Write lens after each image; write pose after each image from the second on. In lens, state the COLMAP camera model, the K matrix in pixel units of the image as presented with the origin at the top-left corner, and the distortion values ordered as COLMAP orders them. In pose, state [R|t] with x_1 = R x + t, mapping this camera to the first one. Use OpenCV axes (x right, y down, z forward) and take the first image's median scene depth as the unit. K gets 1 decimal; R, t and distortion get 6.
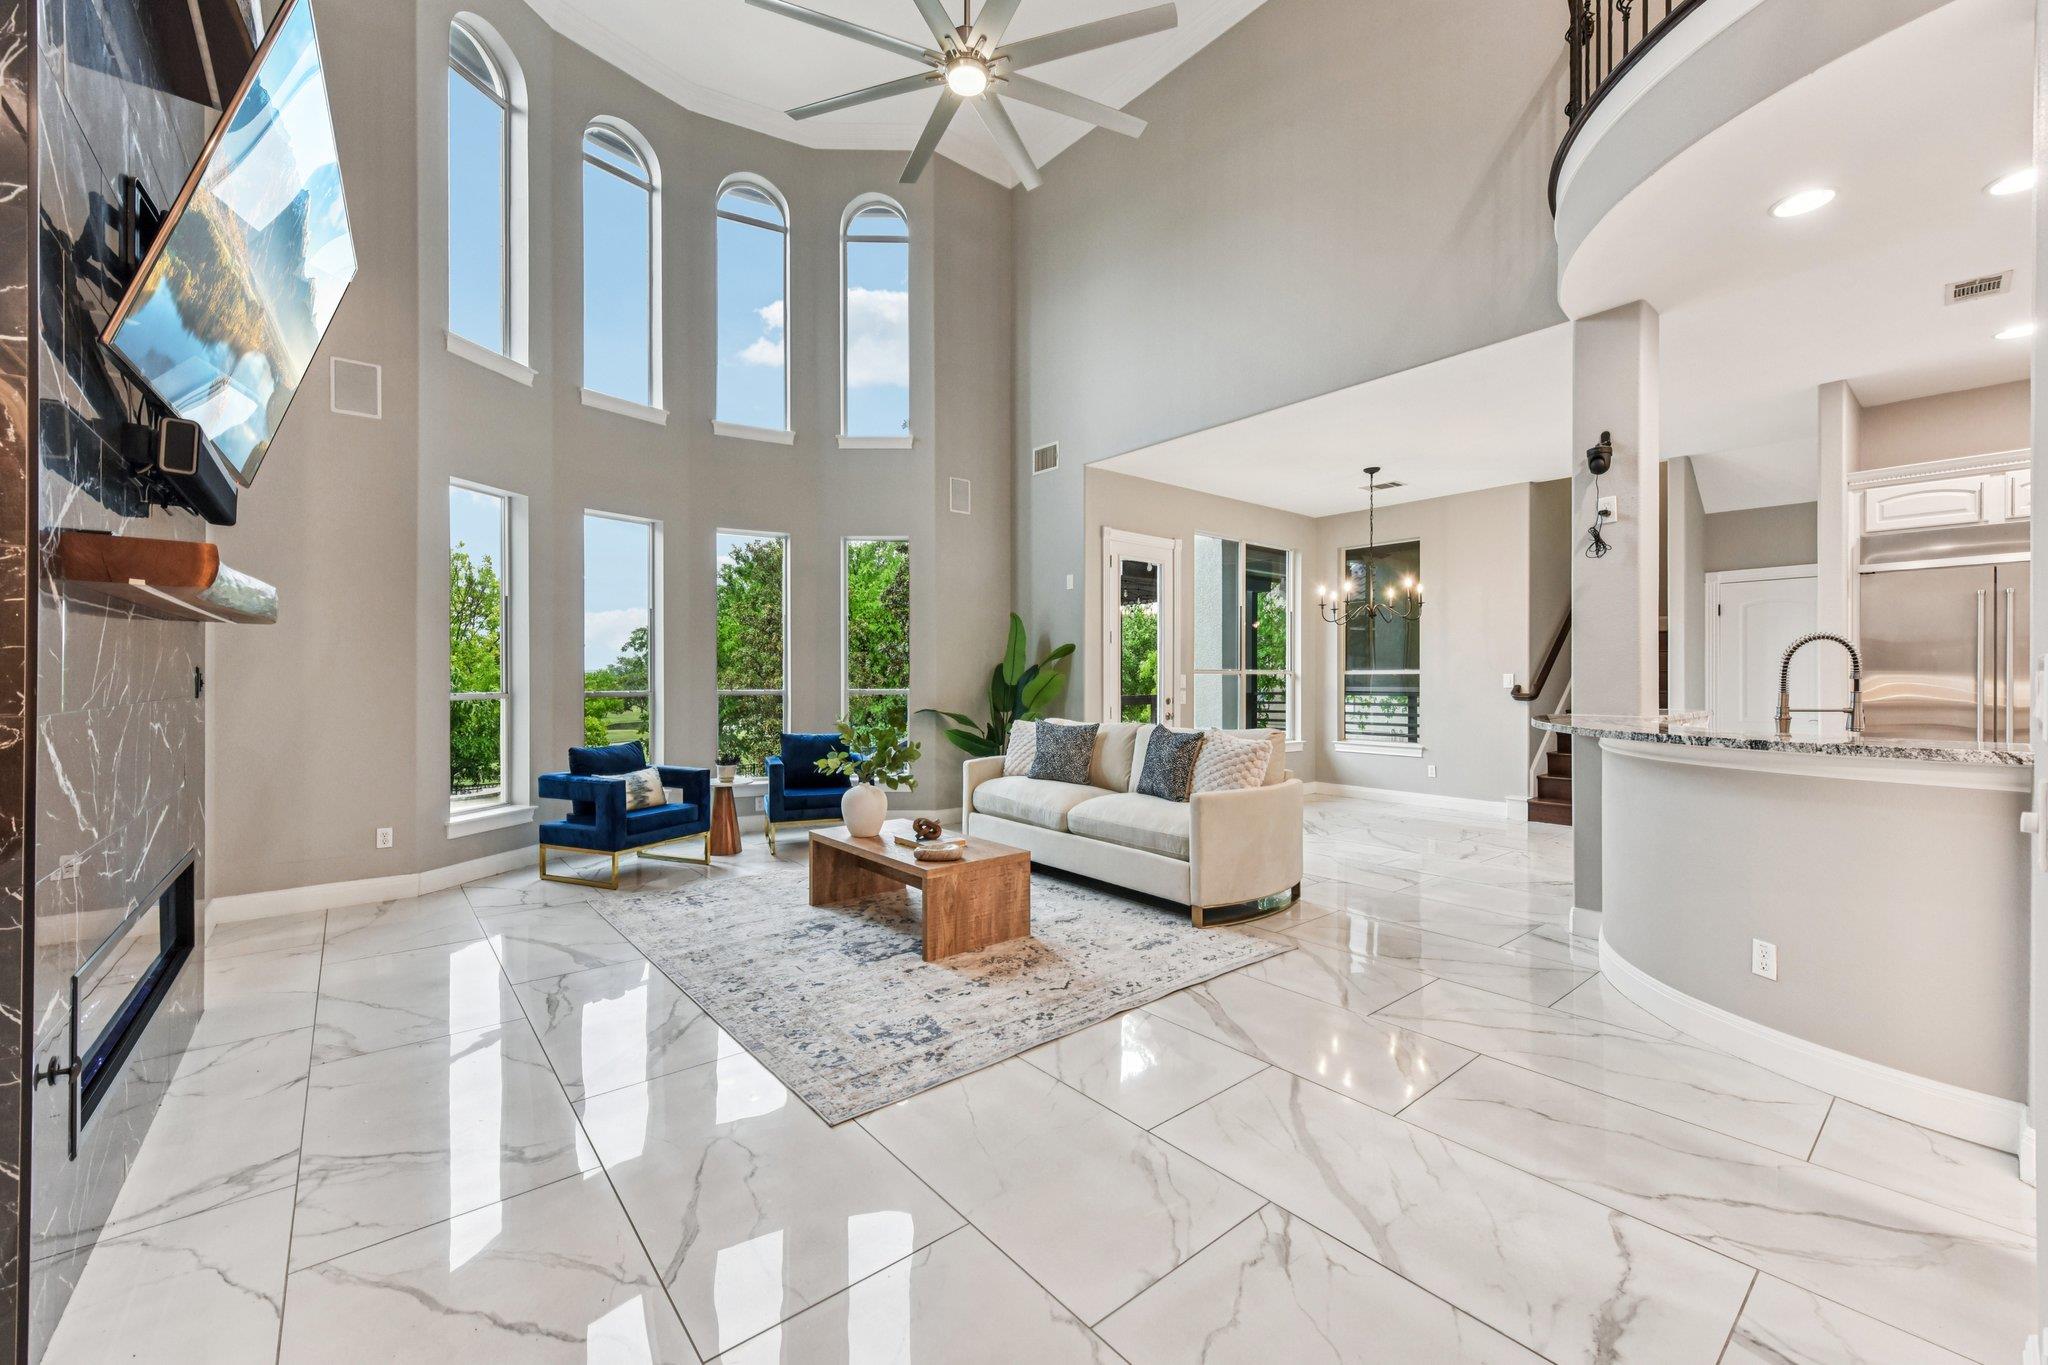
lens RADIAL K [[810.3, 0, 1030.9], [0, 810.3, 674.9], [0, 0, 1]] dist [-0.001567, -0.000387]
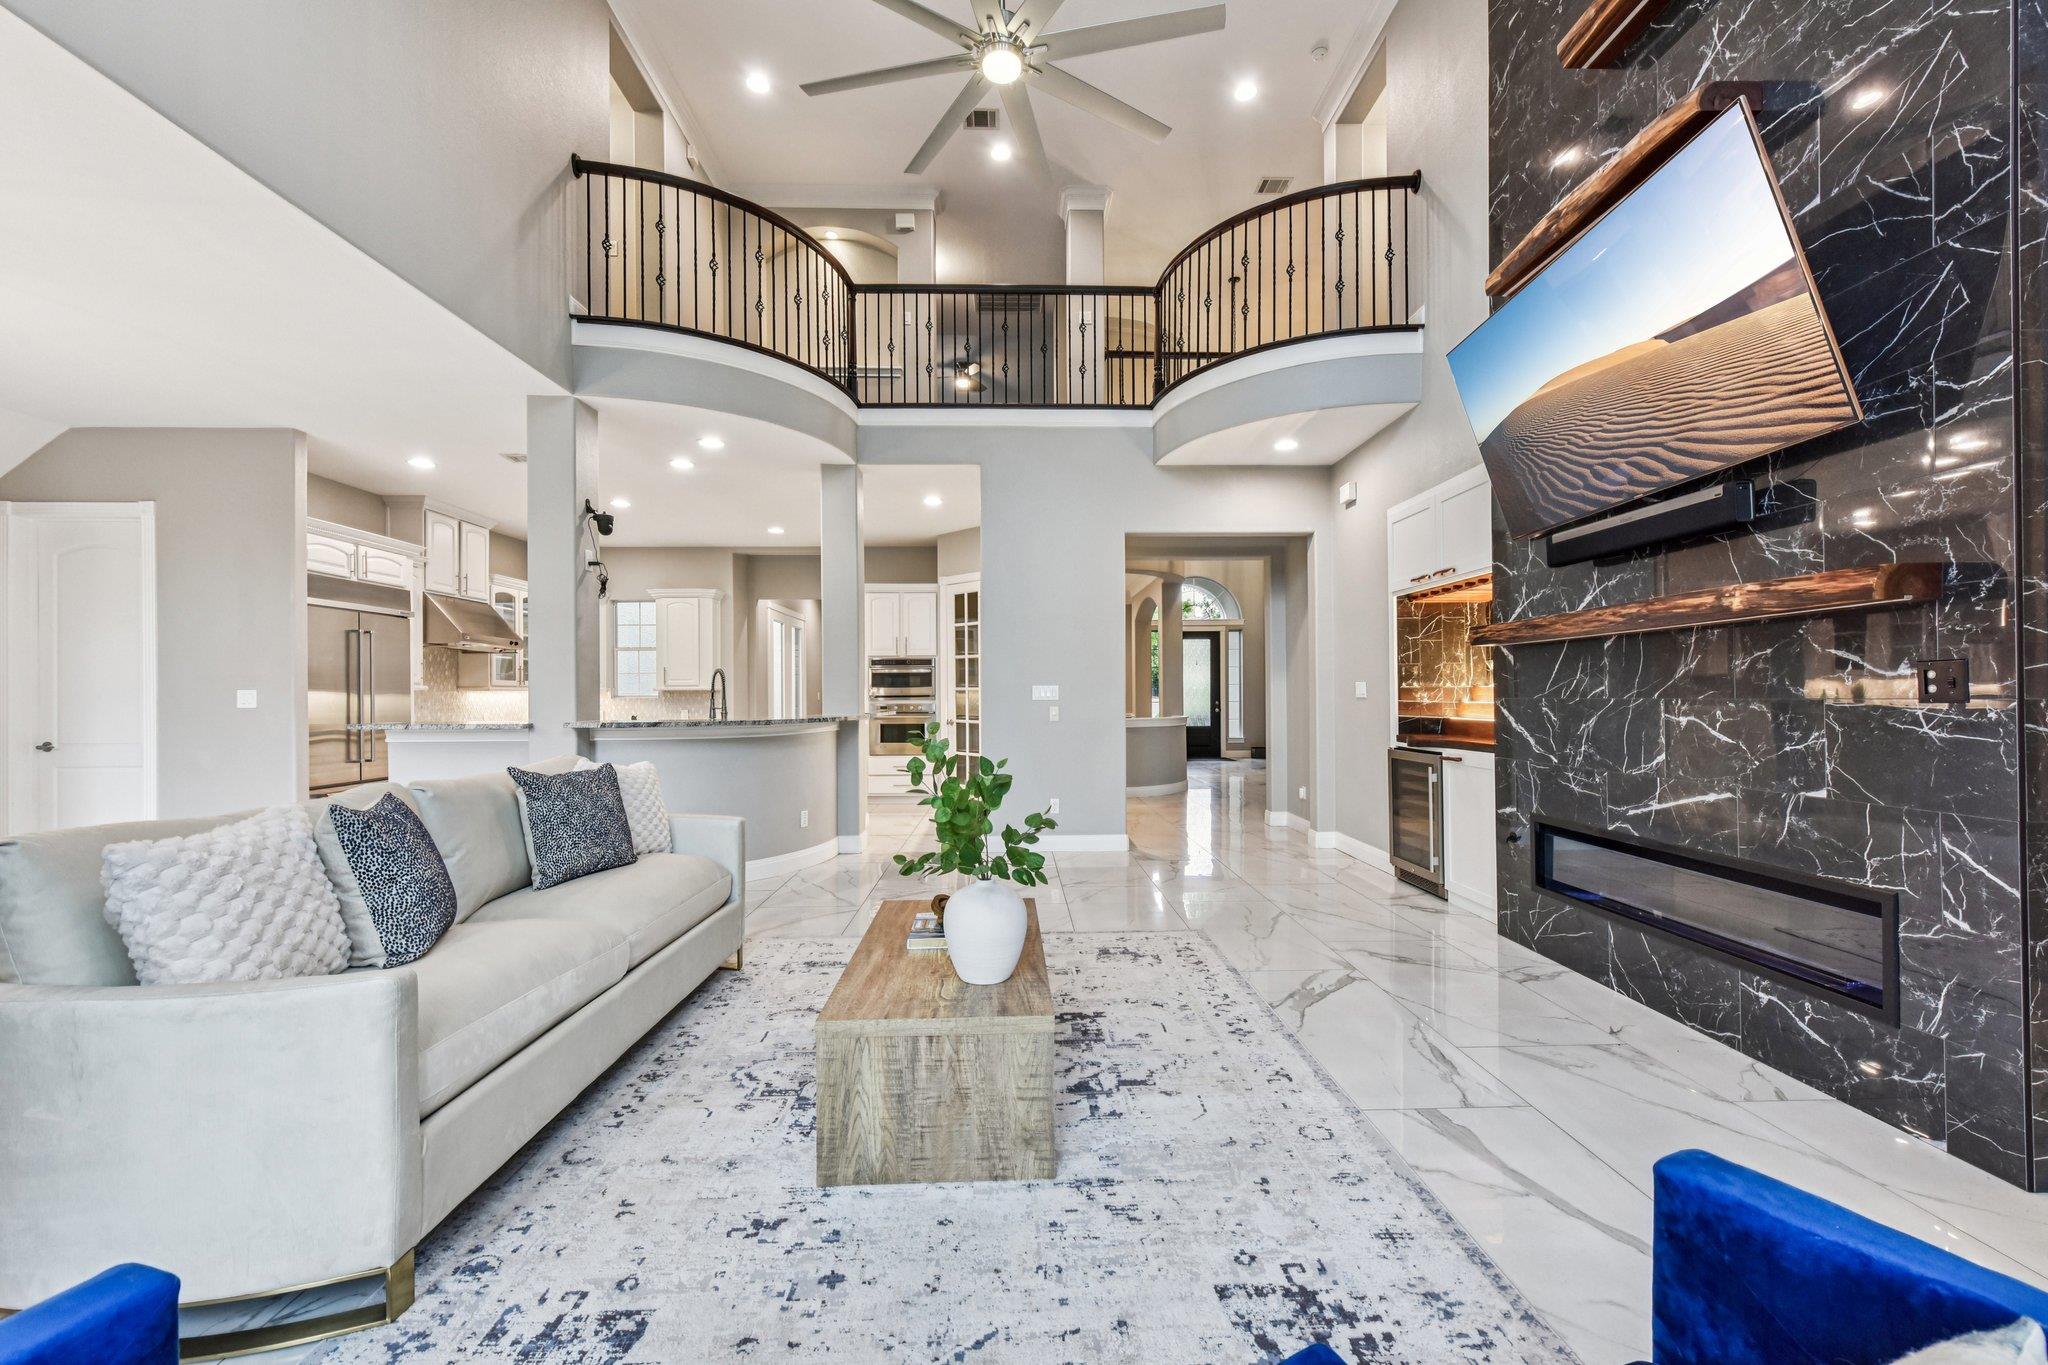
lens RADIAL K [[810.3, 0, 1025.5], [0, 810.3, 690.6], [0, 0, 1]] dist [-0.001567, -0.000387]
pose [[-0.785142, 0.003490, 0.619306, -0.675901], [0.002941, 0.999994, -0.001907, 0.008497], [-0.619309, 0.000324, -0.785148, 1.699684]]
